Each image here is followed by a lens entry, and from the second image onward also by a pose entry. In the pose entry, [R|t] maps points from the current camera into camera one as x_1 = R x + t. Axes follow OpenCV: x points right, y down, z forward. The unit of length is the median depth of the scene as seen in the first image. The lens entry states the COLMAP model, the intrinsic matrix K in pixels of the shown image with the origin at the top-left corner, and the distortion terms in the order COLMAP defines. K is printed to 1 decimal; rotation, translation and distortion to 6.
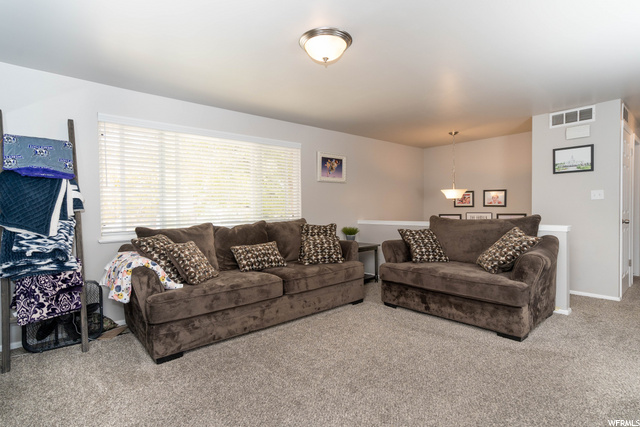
lens RADIAL K [[328.1, 0, 317.5], [0, 328.1, 214.2], [0, 0, 1]] dist [-0.000895, 0.000042]
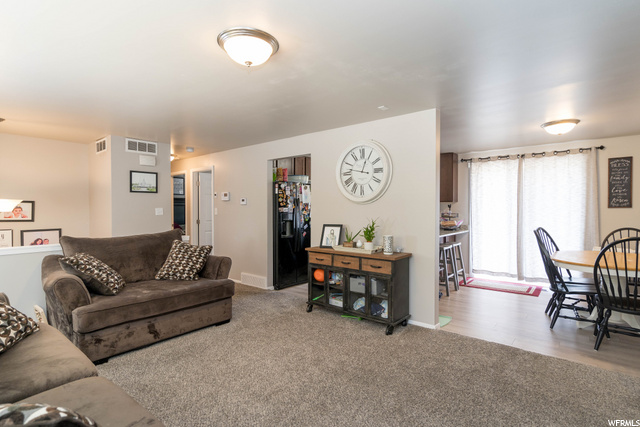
lens RADIAL K [[328.1, 0, 317.5], [0, 328.1, 214.2], [0, 0, 1]] dist [-0.000895, 0.000042]
pose [[-0.158192, -0.001855, 0.987407, -0.638616], [0.023608, 0.999705, 0.005661, -0.048395], [-0.987126, 0.024206, -0.158102, 0.686266]]
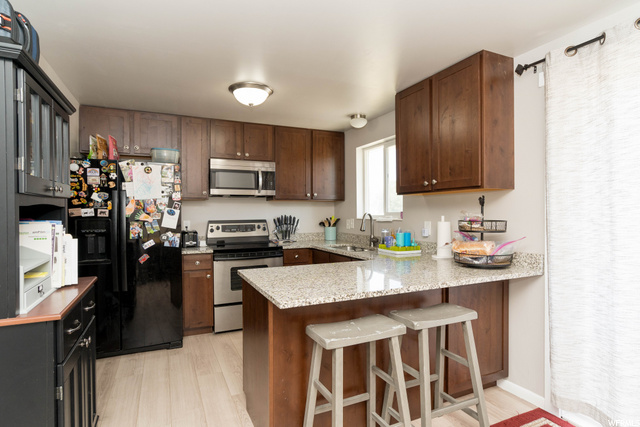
lens RADIAL K [[328.1, 0, 317.5], [0, 328.1, 214.2], [0, 0, 1]] dist [-0.000895, 0.000042]
pose [[0.298298, 0.004663, 0.954461, 0.337990], [0.021790, 0.999694, -0.011694, -0.036895], [-0.954224, 0.024286, 0.298106, -0.239368]]
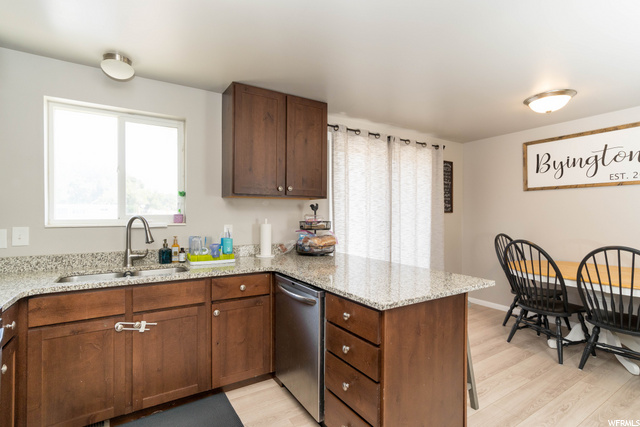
lens RADIAL K [[308.7, 0, 317.9], [0, 308.7, 215.4], [0, 0, 1]] dist [-0.018209, 0.017296]
pose [[-0.989017, 0.008670, 0.147547, 0.960783], [0.011920, 0.999705, 0.021158, -0.060792], [-0.147320, 0.022684, -0.988829, 0.531799]]
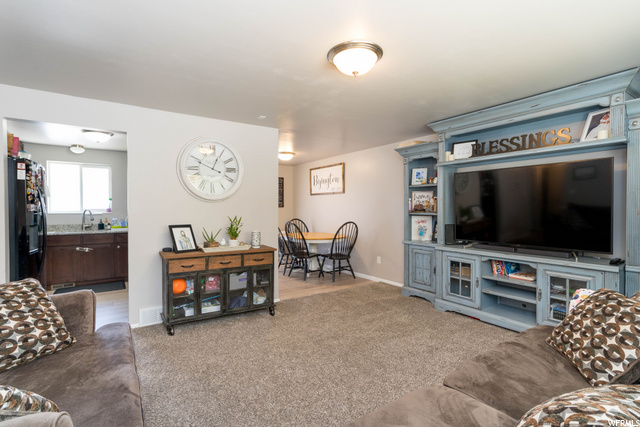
lens RADIAL K [[308.7, 0, 317.9], [0, 308.7, 215.4], [0, 0, 1]] dist [-0.018209, 0.017296]
pose [[-0.992666, 0.008766, 0.120570, 0.037712], [0.013869, 0.999040, 0.041544, -0.069178], [-0.120090, 0.042911, -0.991835, 1.398408]]
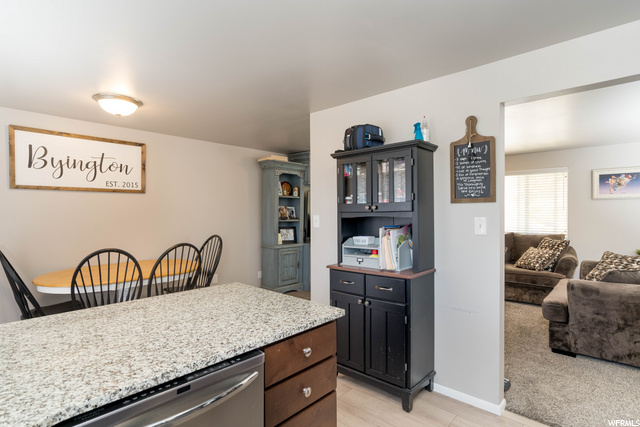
lens RADIAL K [[311.2, 0, 320.0], [0, 311.2, 213.5], [0, 0, 1]] dist [-0.001076, 0.001063]
pose [[0.110991, 0.017979, -0.993659, 1.346115], [-0.020992, 0.999656, 0.015743, -0.079877], [0.993600, 0.019112, 0.111331, 0.046876]]
